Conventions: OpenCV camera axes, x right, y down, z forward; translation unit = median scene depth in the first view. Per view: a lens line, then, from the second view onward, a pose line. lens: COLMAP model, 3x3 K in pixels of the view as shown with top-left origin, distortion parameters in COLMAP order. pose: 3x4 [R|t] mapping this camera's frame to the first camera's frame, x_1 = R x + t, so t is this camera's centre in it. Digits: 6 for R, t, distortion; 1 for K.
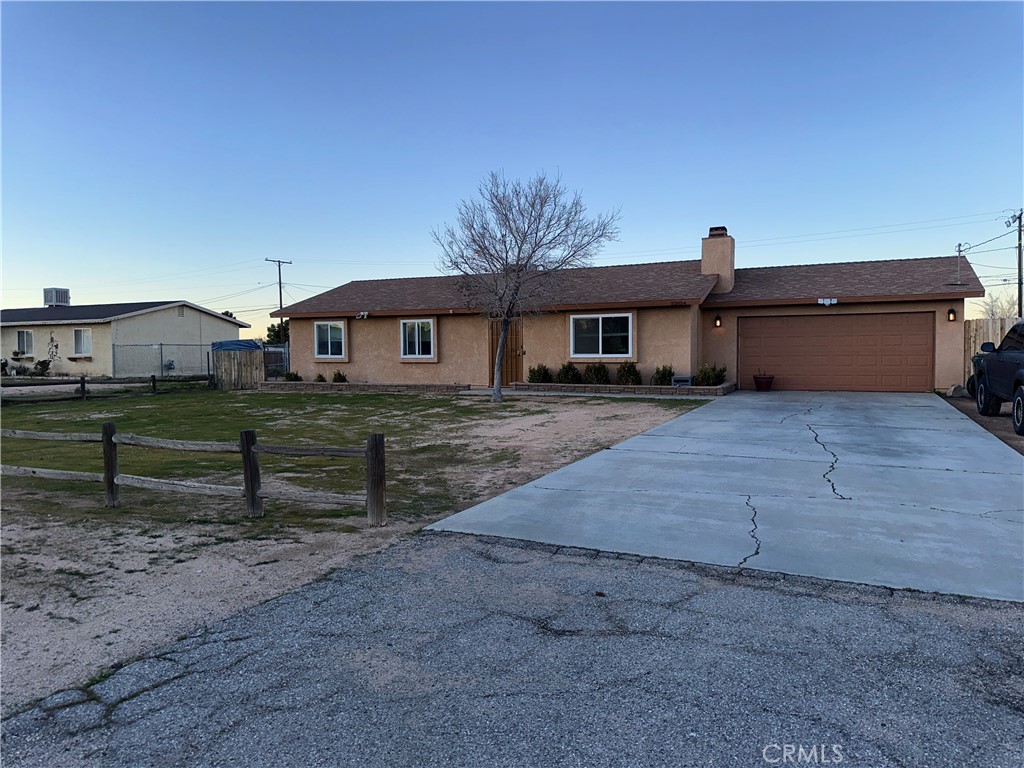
lens RADIAL K [[725.5, 0, 512.0], [0, 725.5, 384.0], [0, 0, 1]] dist [0.117874, -0.181933]
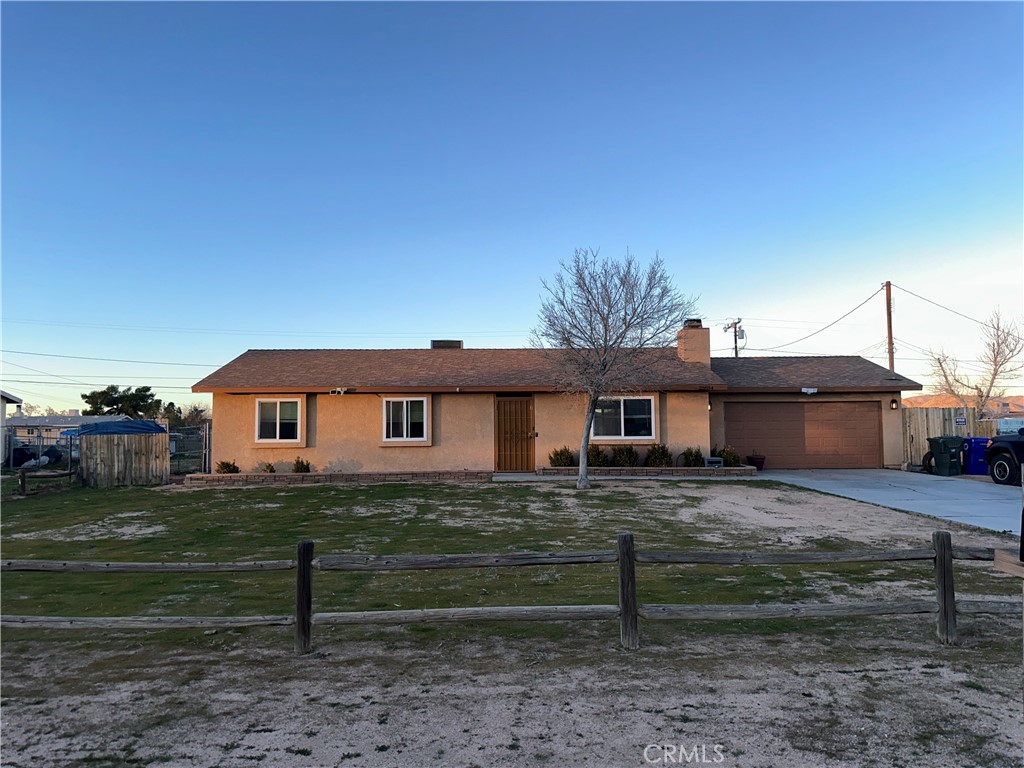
lens RADIAL K [[725.5, 0, 512.0], [0, 725.5, 384.0], [0, 0, 1]] dist [0.117874, -0.181933]
pose [[0.891418, 0.028529, 0.452283, -0.449347], [0.021786, 0.994165, -0.105648, -0.009650], [-0.452658, 0.104030, 0.885595, 0.173352]]
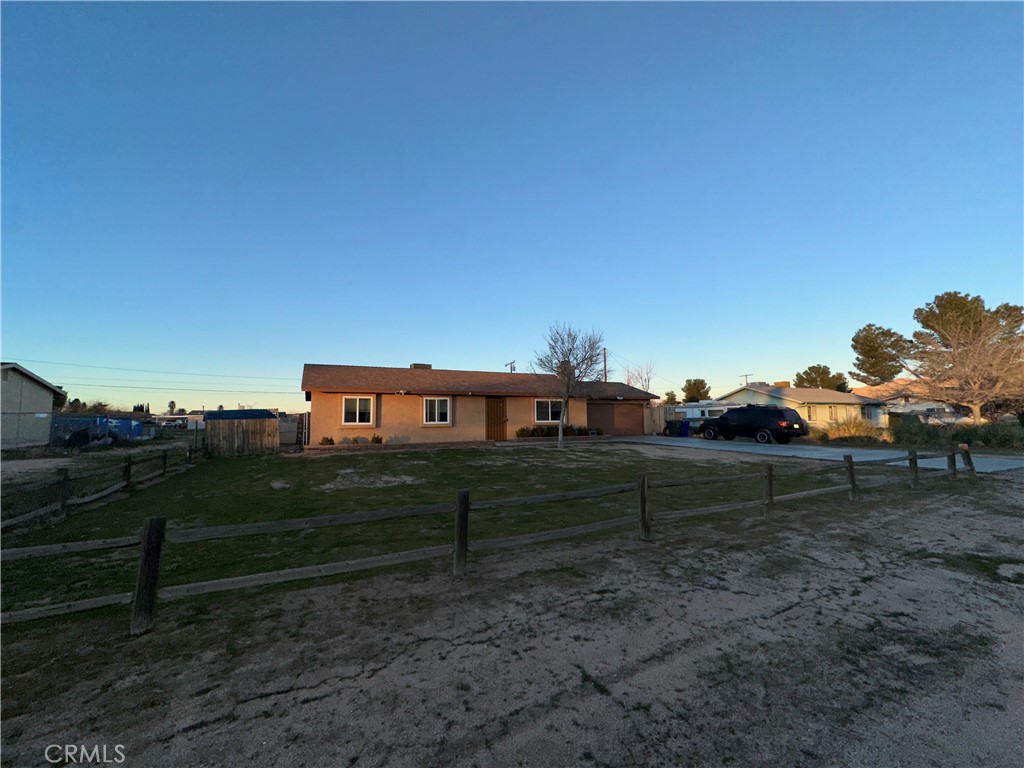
lens RADIAL K [[411.1, 0, 512.0], [0, 411.1, 384.0], [0, 0, 1]] dist [-0.000807, 0.000181]
pose [[0.625743, 0.066655, 0.777176, -0.739308], [0.039036, 0.992418, -0.116544, -0.014152], [-0.779052, 0.103264, 0.618396, 0.398301]]
